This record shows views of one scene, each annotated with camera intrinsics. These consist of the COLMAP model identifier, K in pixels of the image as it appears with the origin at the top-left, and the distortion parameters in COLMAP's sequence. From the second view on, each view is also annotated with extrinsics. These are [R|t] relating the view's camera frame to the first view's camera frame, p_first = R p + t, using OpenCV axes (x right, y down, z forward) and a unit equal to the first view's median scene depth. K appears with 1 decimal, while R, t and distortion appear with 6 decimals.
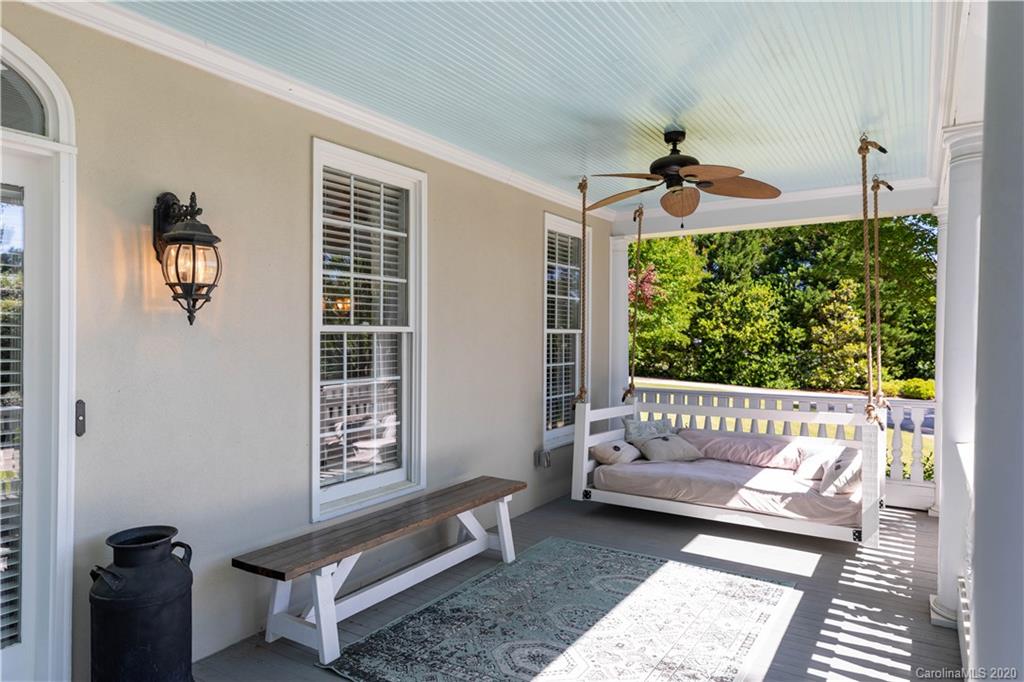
lens RADIAL K [[660.1, 0, 517.4], [0, 660.1, 367.1], [0, 0, 1]] dist [0.009707, 0.000172]
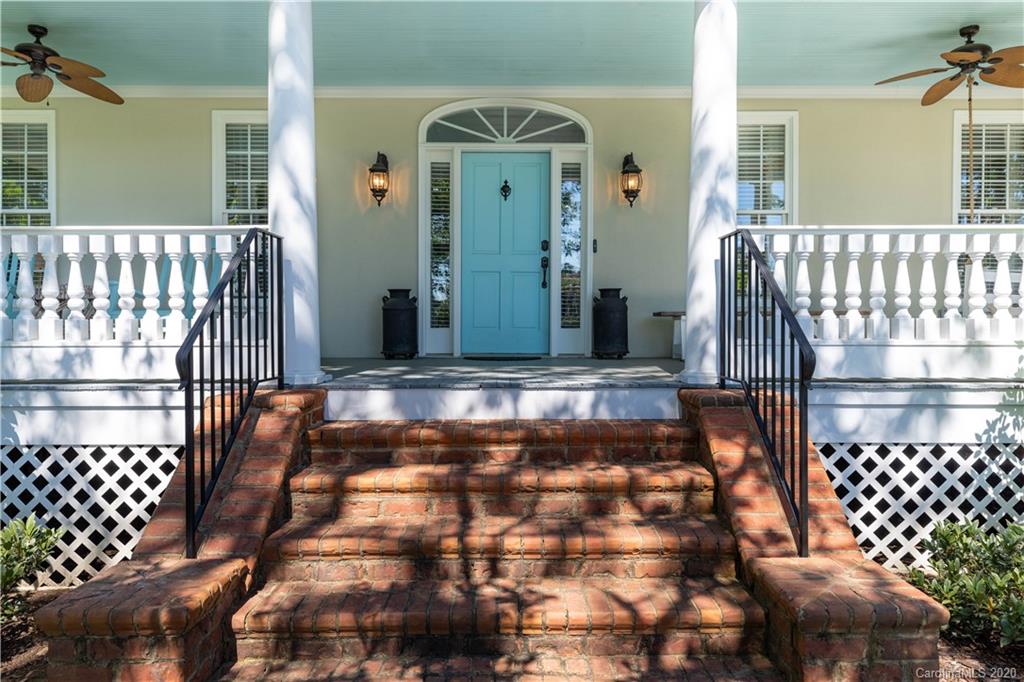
lens RADIAL K [[679.9, 0, 516.0], [0, 679.9, 341.5], [0, 0, 1]] dist [-0.001362, -0.000216]
pose [[0.524162, 0.026018, -0.851221, 0.685996], [-0.040004, 0.999182, 0.005907, 0.207777], [0.850678, 0.030956, 0.524774, -0.312411]]
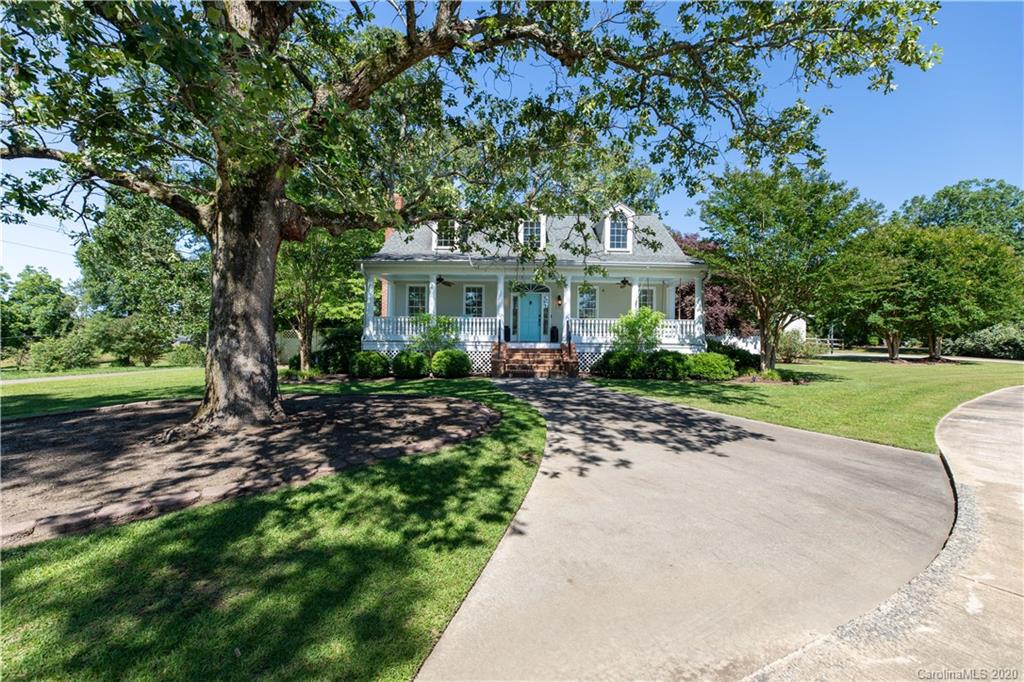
lens RADIAL K [[475.1, 0, 520.4], [0, 475.1, 346.2], [0, 0, 1]] dist [0.009945, -0.000030]
pose [[0.536790, 0.018099, -0.843522, 2.743249], [-0.049874, 0.998702, -0.010310, 0.323215], [0.842240, 0.047604, 0.536996, -1.757555]]
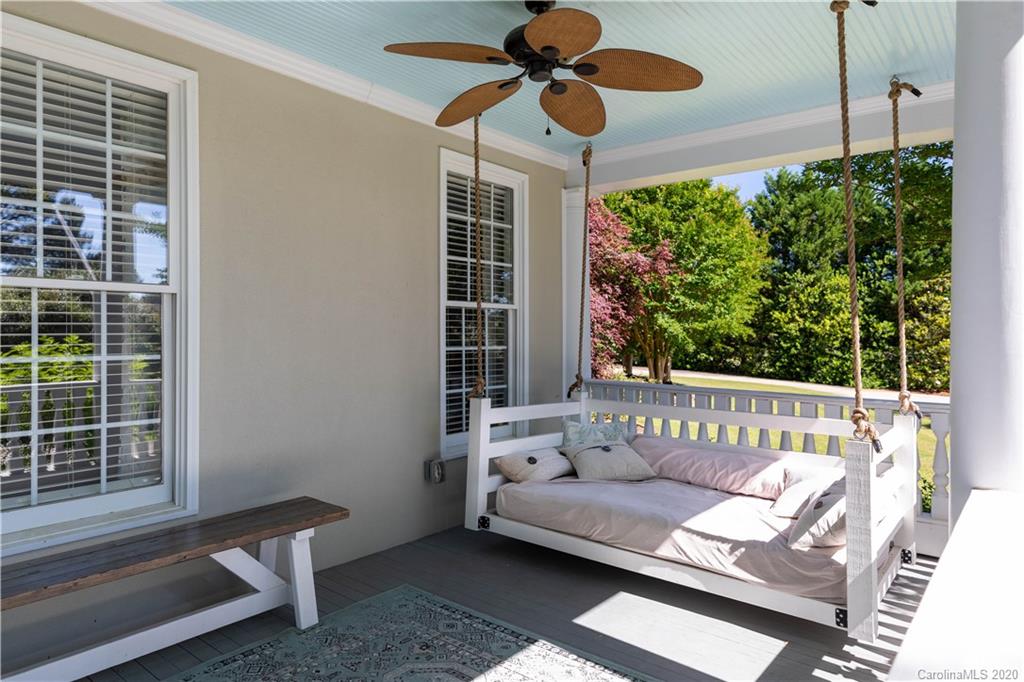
lens RADIAL K [[660.1, 0, 507.6], [0, 660.1, 337.6], [0, 0, 1]] dist [0.009707, 0.000172]
pose [[0.991663, 0.008398, -0.128587, 0.219099], [-0.012963, 0.999313, -0.034708, 0.011269], [0.128207, 0.036085, 0.991091, 0.257669]]
